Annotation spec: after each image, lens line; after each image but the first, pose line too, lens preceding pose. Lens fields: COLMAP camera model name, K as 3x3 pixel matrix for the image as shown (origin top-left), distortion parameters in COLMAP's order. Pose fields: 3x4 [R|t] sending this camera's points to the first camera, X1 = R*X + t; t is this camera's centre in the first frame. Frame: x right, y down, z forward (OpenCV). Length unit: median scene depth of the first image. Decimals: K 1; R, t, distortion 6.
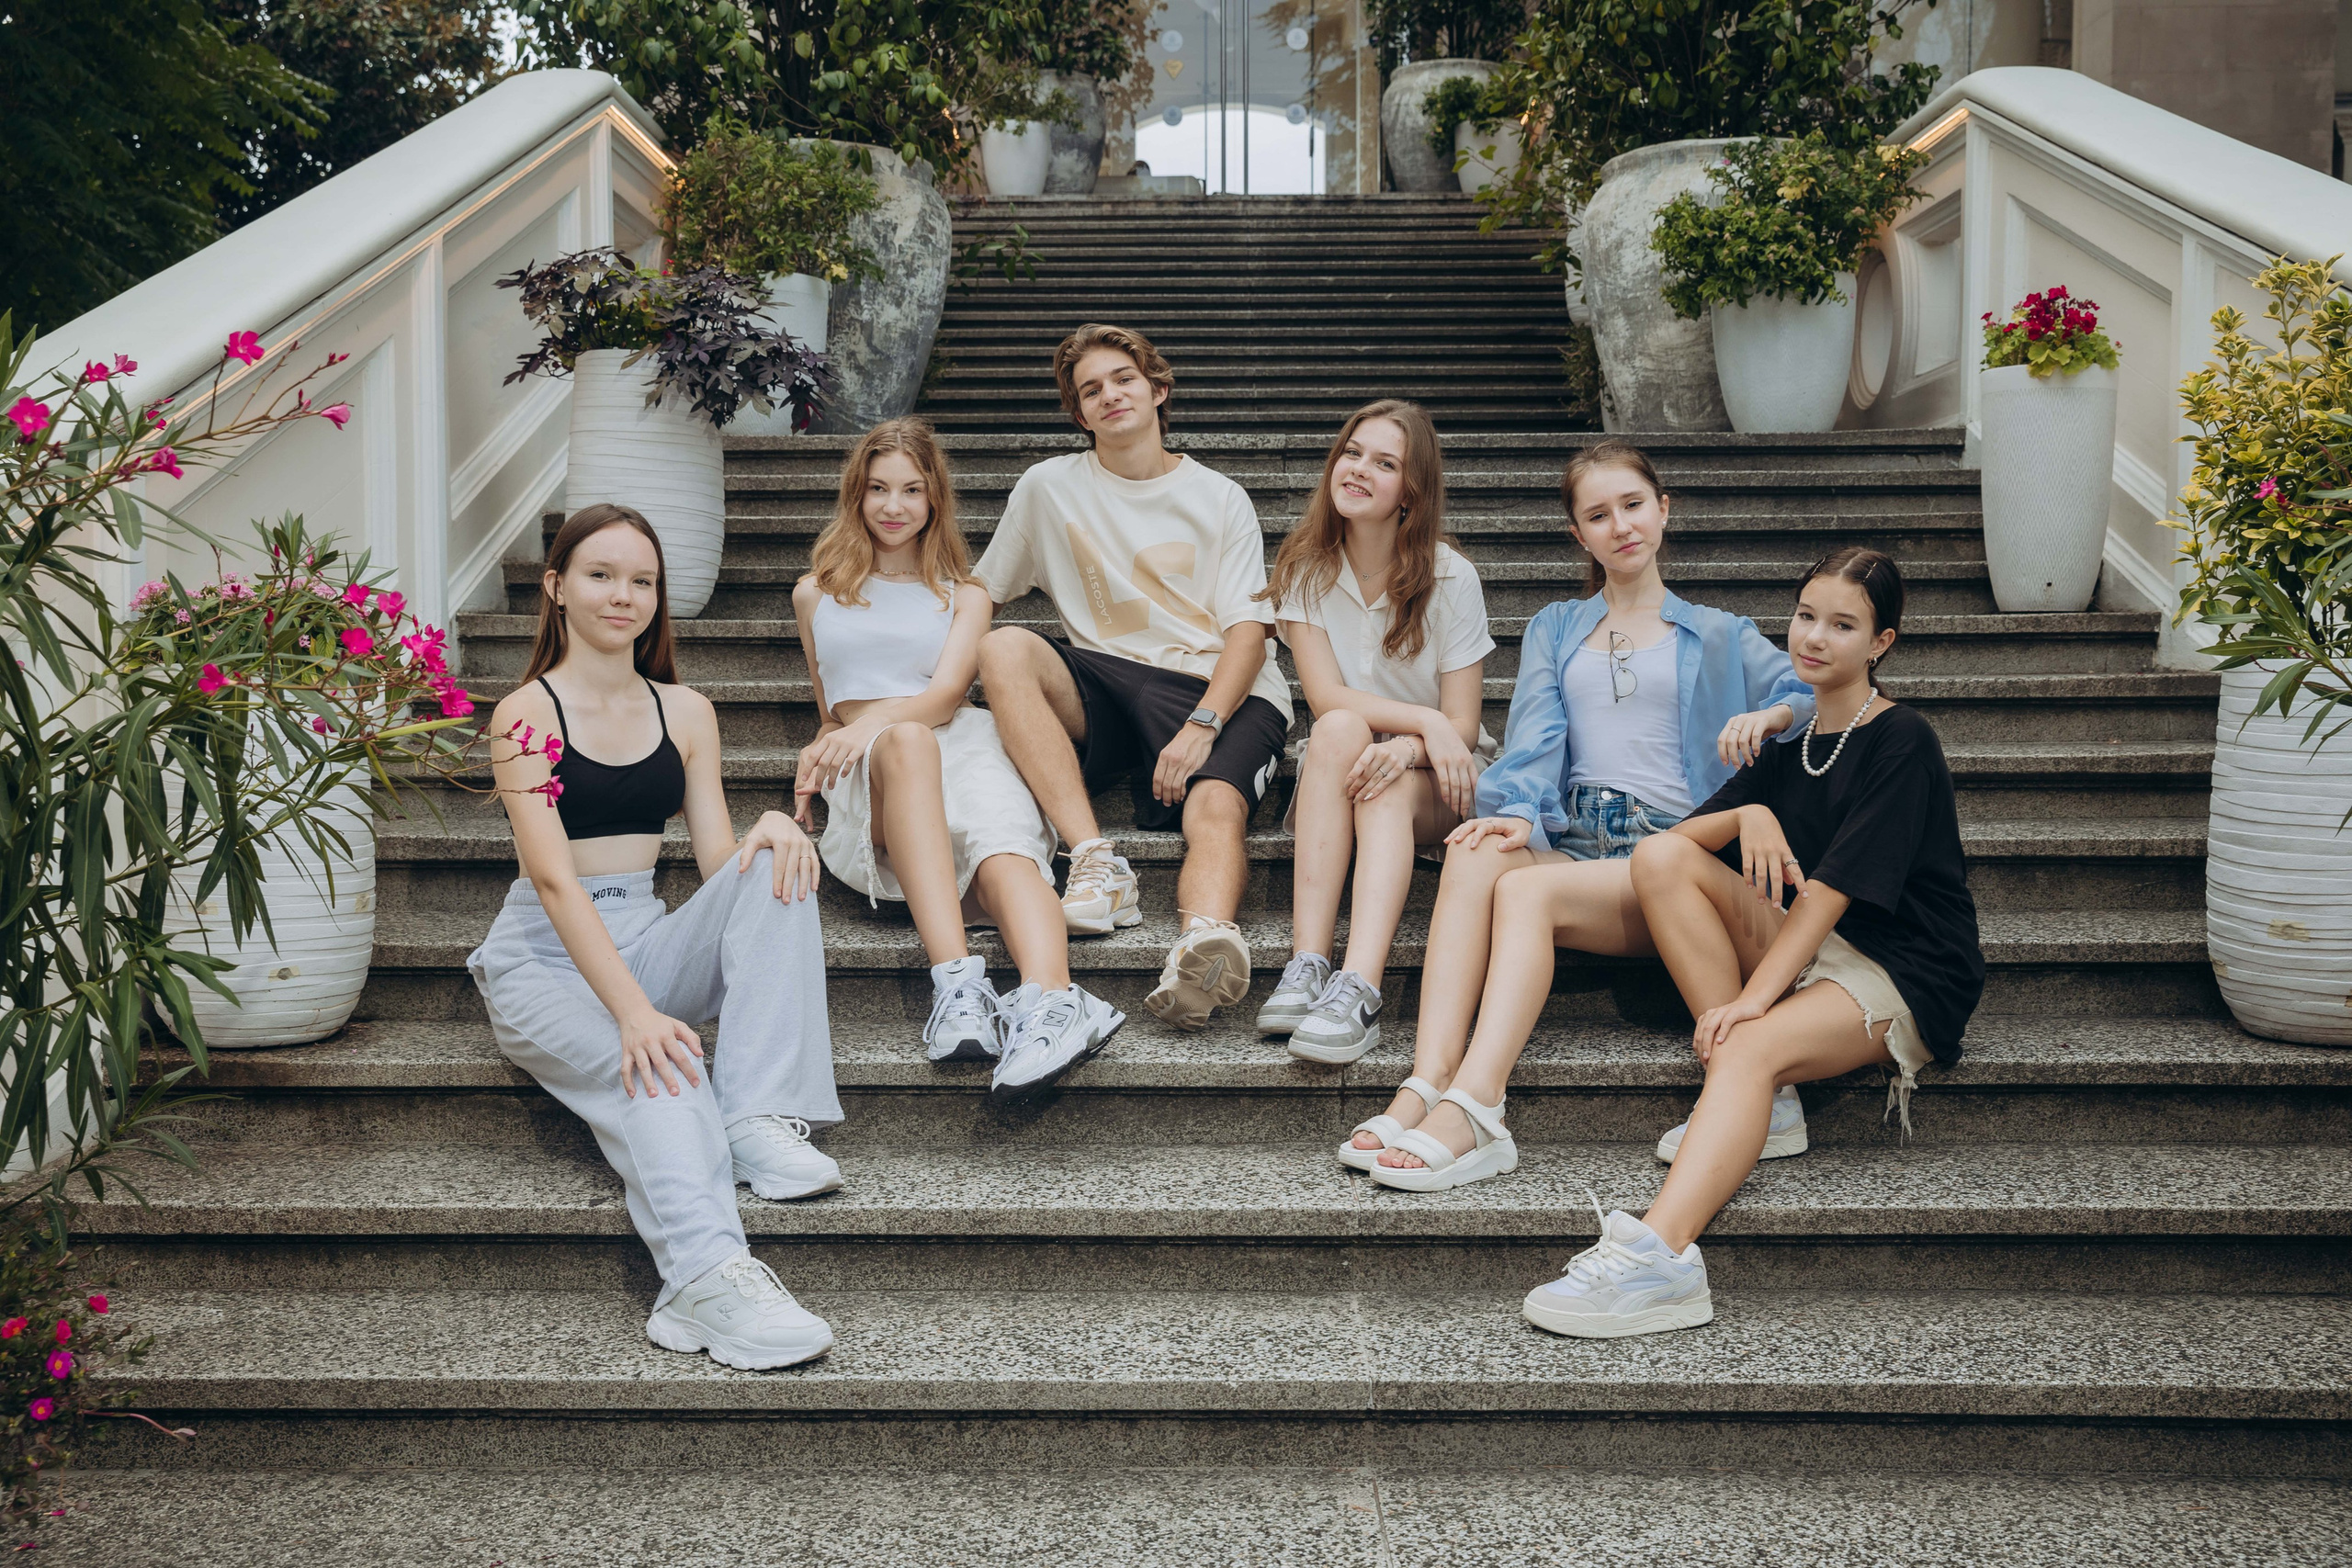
lens RADIAL K [[2337.4, 0, 1188.0], [0, 2337.4, 782.3], [0, 0, 1]] dist [-0.018270, 0.118551]
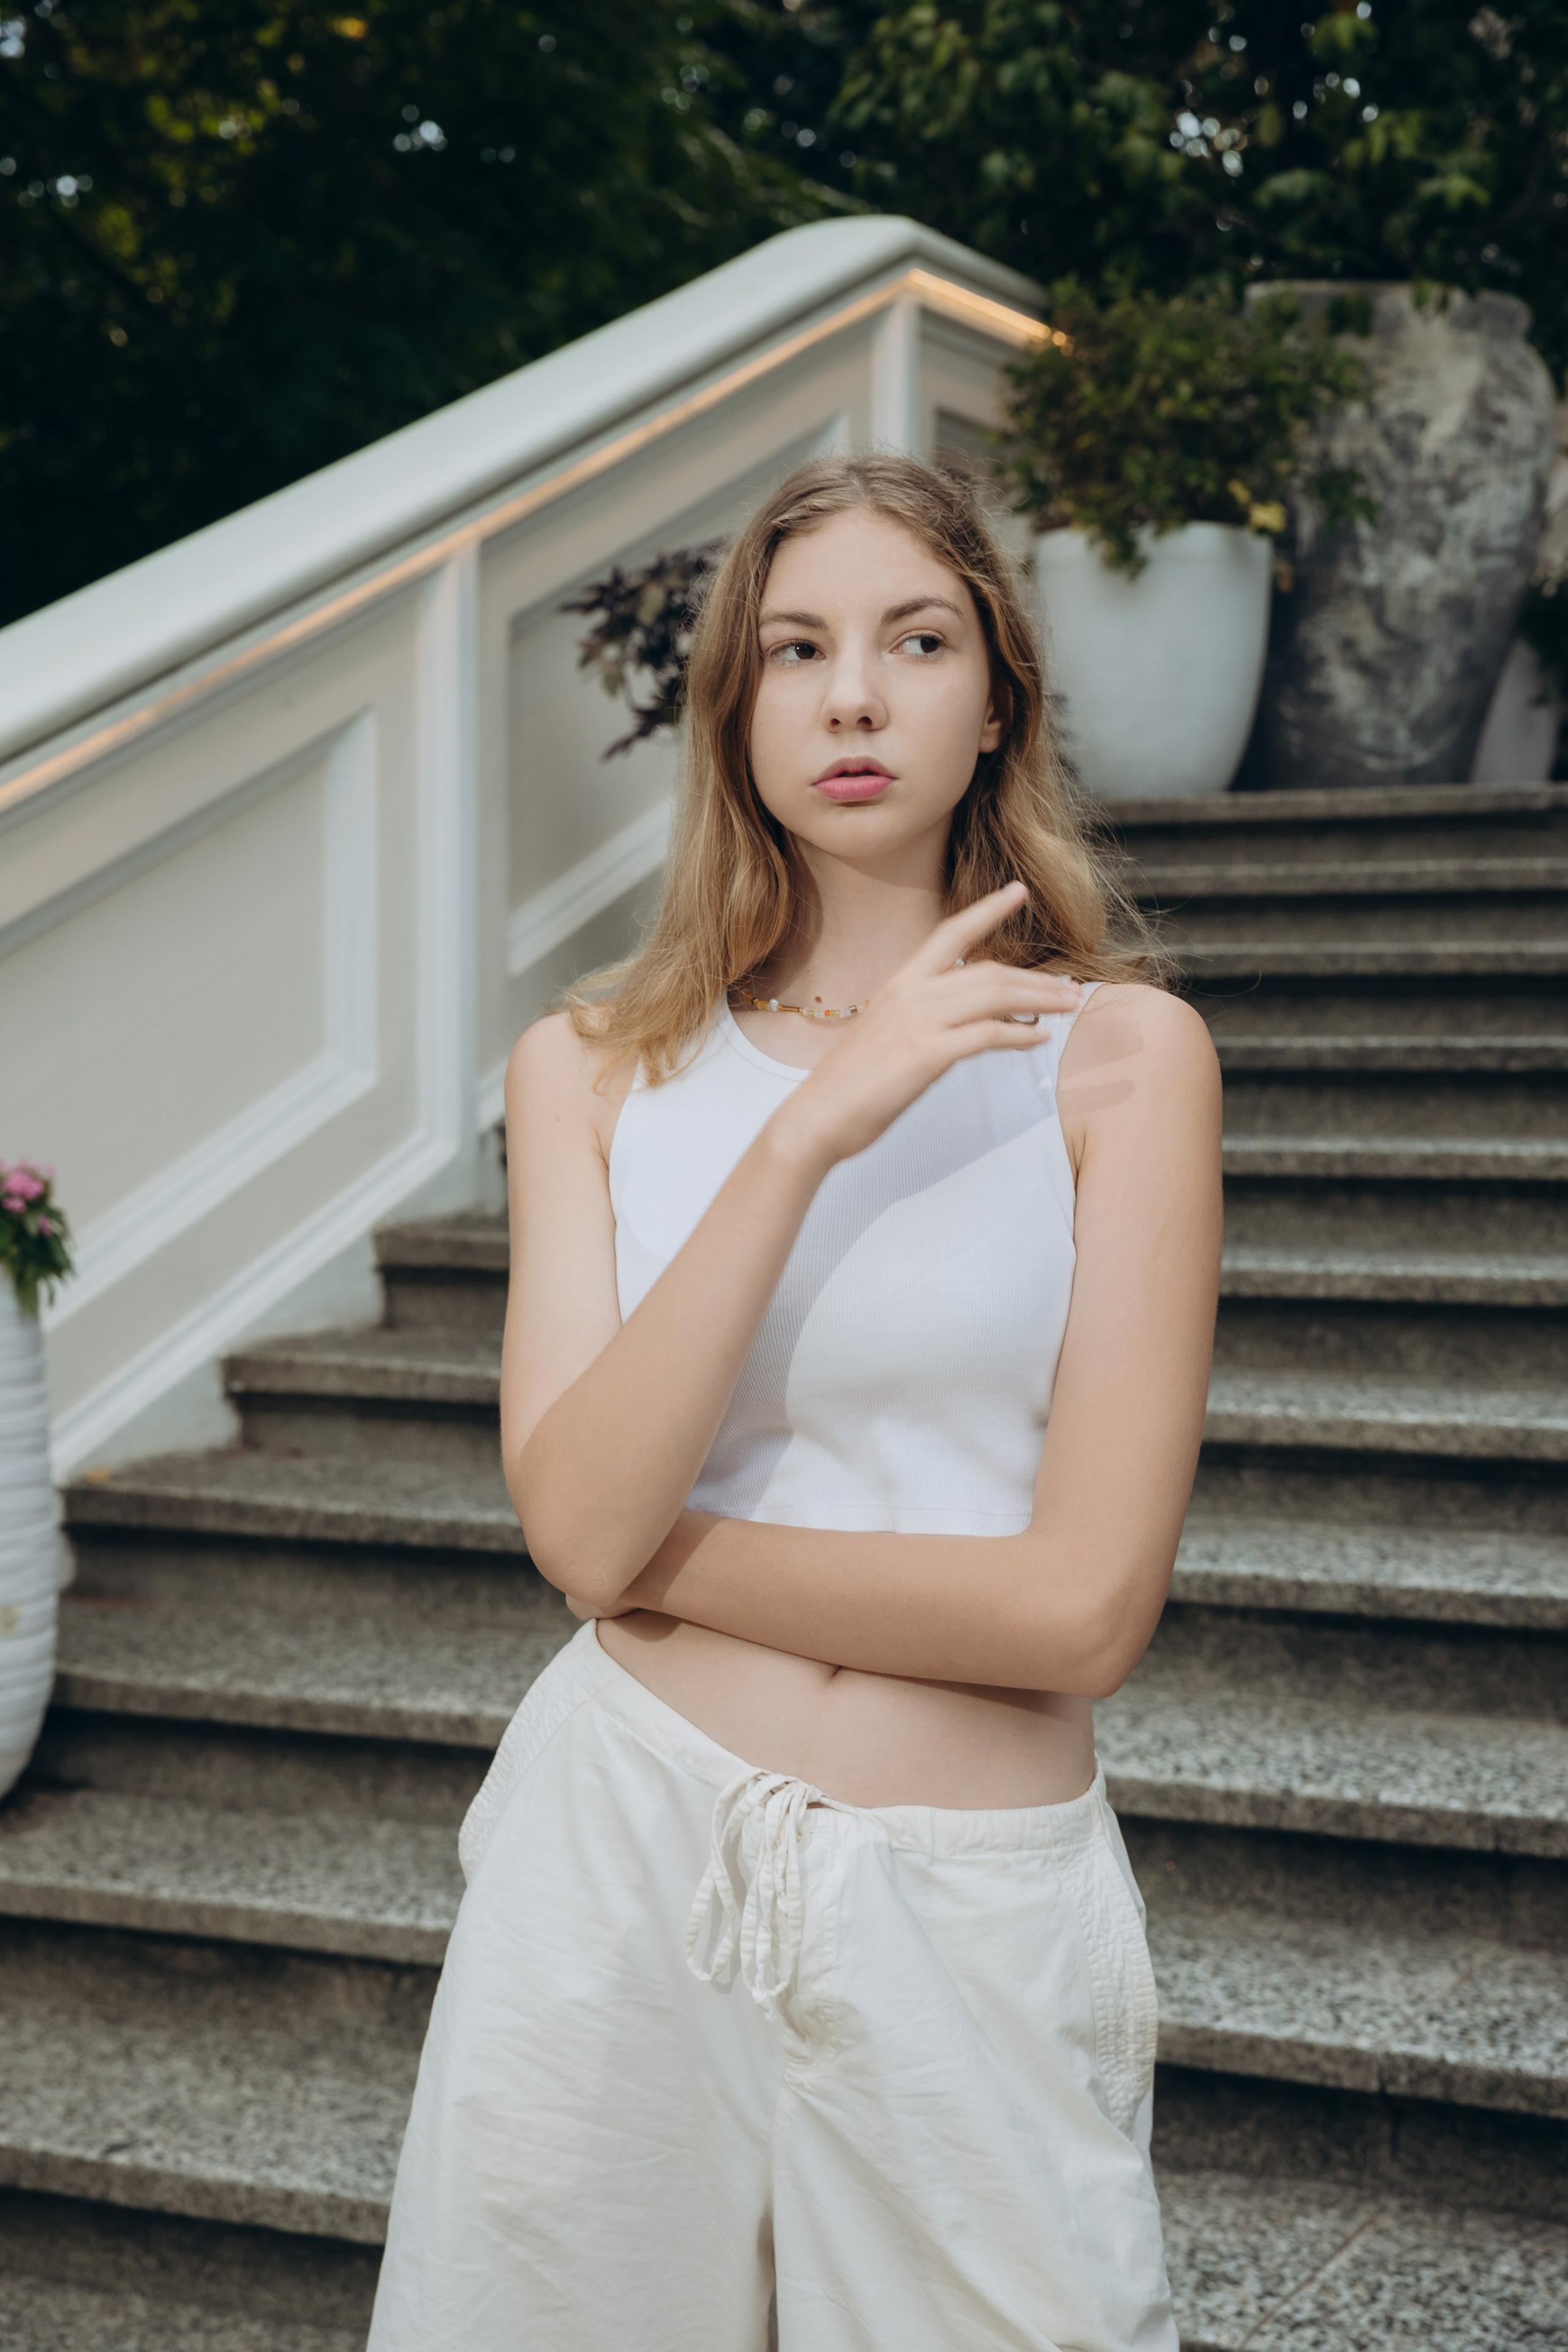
lens RADIAL K [[3831.2, 0, 775.0], [0, 3831.2, 1222.9], [0, 0, 1]] dist [0.127746, 0.187482]
pose [[0.896064, 0.025232, -0.443206, 0.228538], [-0.026125, 0.999650, 0.004092, -0.050404], [0.443155, 0.007912, 0.896410, 0.080862]]
